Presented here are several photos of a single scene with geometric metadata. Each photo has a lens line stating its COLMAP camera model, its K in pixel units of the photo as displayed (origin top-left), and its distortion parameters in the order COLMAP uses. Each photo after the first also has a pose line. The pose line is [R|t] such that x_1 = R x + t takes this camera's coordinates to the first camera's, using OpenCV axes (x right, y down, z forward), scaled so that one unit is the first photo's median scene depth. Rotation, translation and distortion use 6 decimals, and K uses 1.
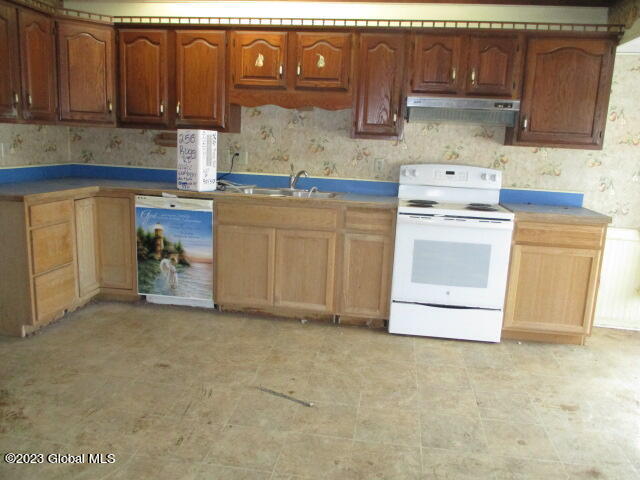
lens RADIAL K [[533.4, 0, 321.2], [0, 533.4, 238.6], [0, 0, 1]] dist [-0.031257, 0.012173]
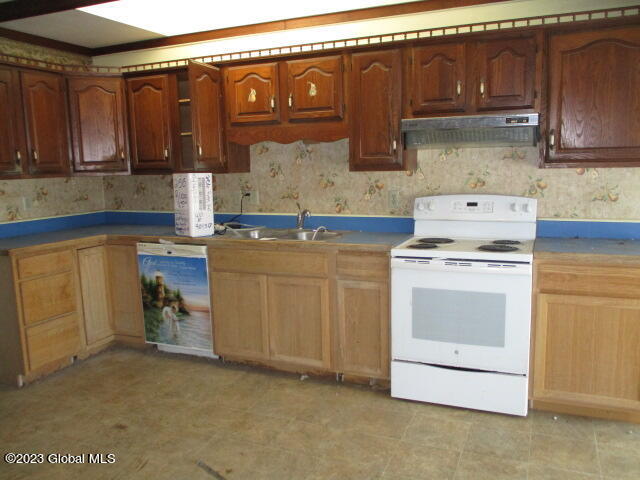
lens RADIAL K [[533.4, 0, 321.7], [0, 533.4, 238.2], [0, 0, 1]] dist [-0.031257, 0.012173]
pose [[0.963691, -0.030689, -0.265251, 0.253872], [0.017881, 0.998561, -0.050564, -0.034797], [0.266421, 0.043985, 0.962853, 0.143708]]
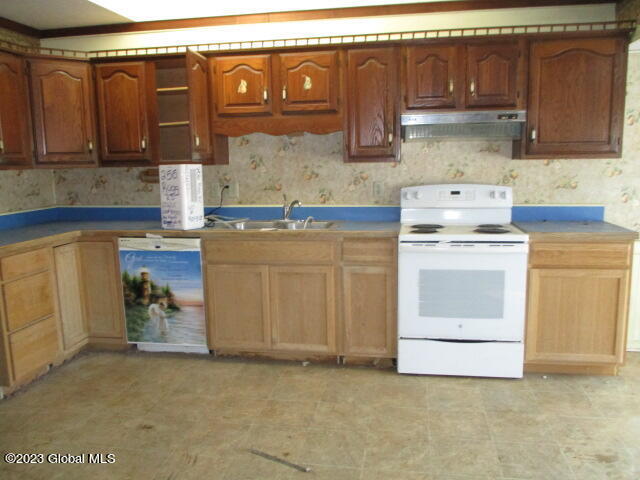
lens RADIAL K [[533.4, 0, 320.4], [0, 533.4, 238.3], [0, 0, 1]] dist [-0.031257, 0.012173]
pose [[0.997581, -0.059250, -0.036346, 0.041318], [0.057843, 0.997578, -0.038619, -0.024970], [0.038546, 0.036423, 0.998593, 0.080754]]
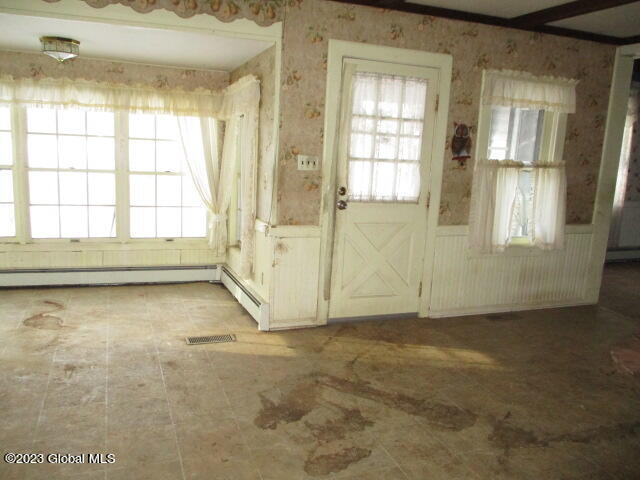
lens RADIAL K [[533.4, 0, 322.5], [0, 533.4, 241.5], [0, 0, 1]] dist [-0.031257, 0.012173]
pose [[-0.494192, -0.225573, 0.839578, -0.511714], [0.093372, 0.946392, 0.309232, -0.174513], [-0.864324, 0.231214, -0.446637, 0.731475]]
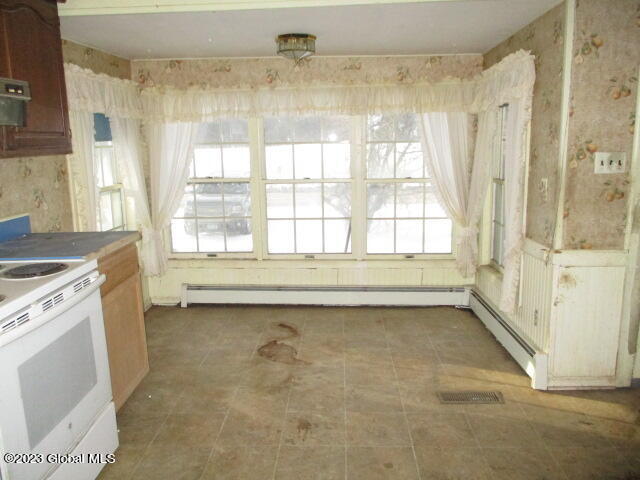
lens RADIAL K [[533.4, 0, 319.5], [0, 533.4, 242.3], [0, 0, 1]] dist [-0.031257, 0.012173]
pose [[-0.111165, -0.234186, 0.965815, -0.276721], [0.203621, 0.945854, 0.252783, -0.163843], [-0.972718, 0.224761, -0.057461, 0.715308]]
